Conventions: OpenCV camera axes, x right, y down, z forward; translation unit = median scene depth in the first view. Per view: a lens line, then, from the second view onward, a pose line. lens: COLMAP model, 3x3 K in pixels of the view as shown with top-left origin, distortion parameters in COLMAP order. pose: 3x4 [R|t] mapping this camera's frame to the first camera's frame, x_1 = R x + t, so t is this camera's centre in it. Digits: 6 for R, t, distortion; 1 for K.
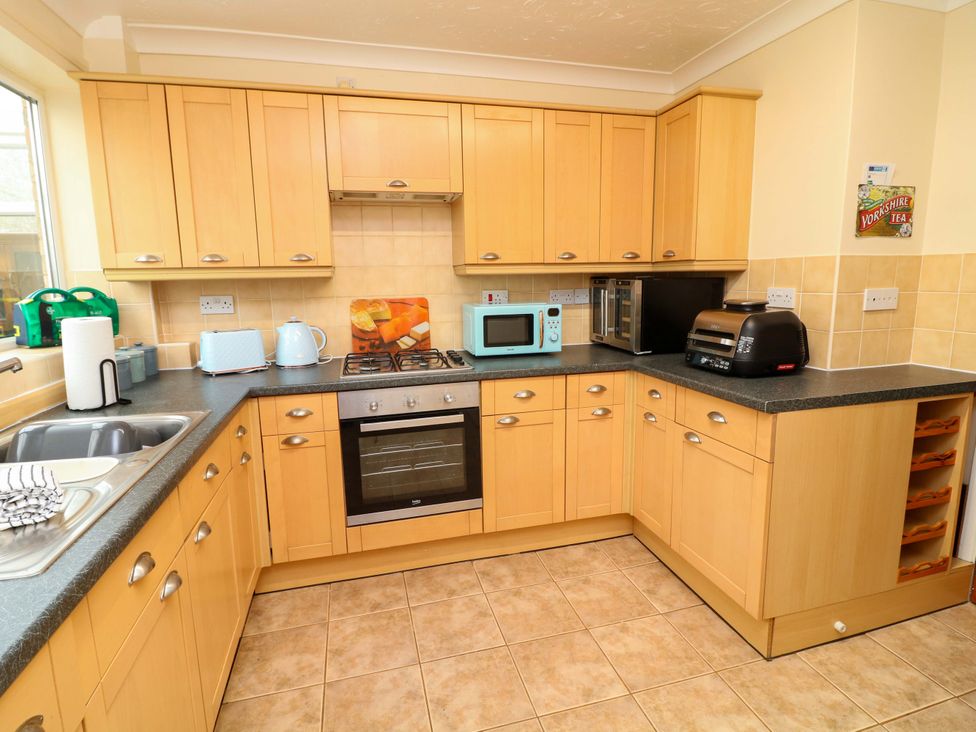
lens RADIAL K [[510.5, 0, 483.8], [0, 510.5, 355.9], [0, 0, 1]] dist [0.000071, -0.013788]
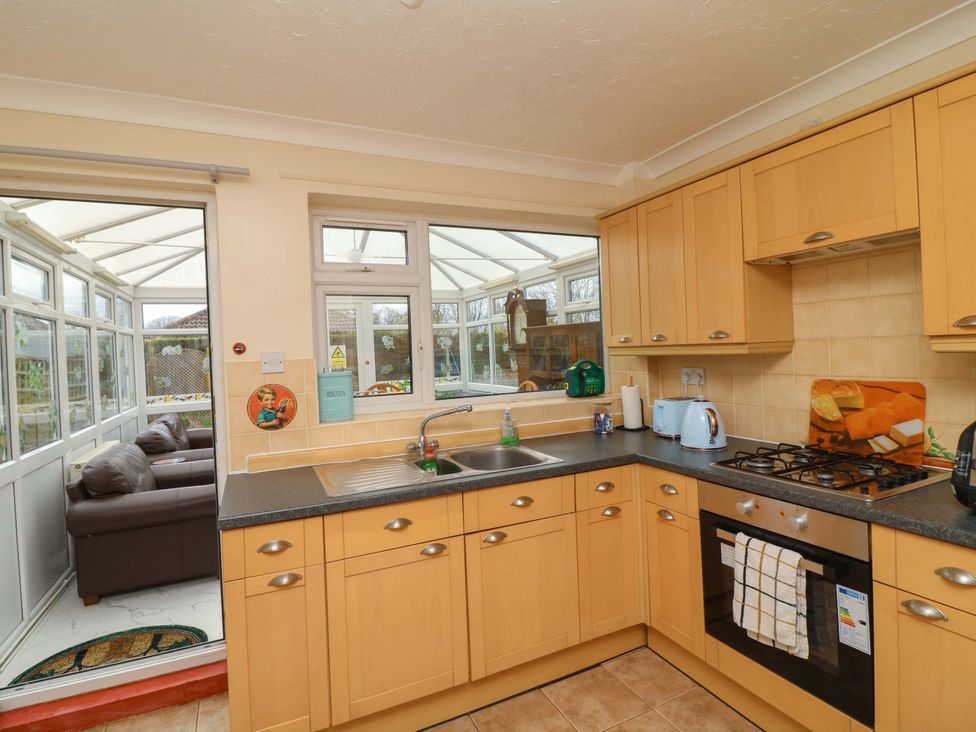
lens RADIAL K [[510.5, 0, 483.1], [0, 510.5, 355.3], [0, 0, 1]] dist [0.000071, -0.013788]
pose [[0.174509, 0.021479, -0.984421, 0.514469], [-0.114052, 0.993474, 0.001459, -0.102061], [0.978028, 0.112021, 0.175820, 0.386273]]
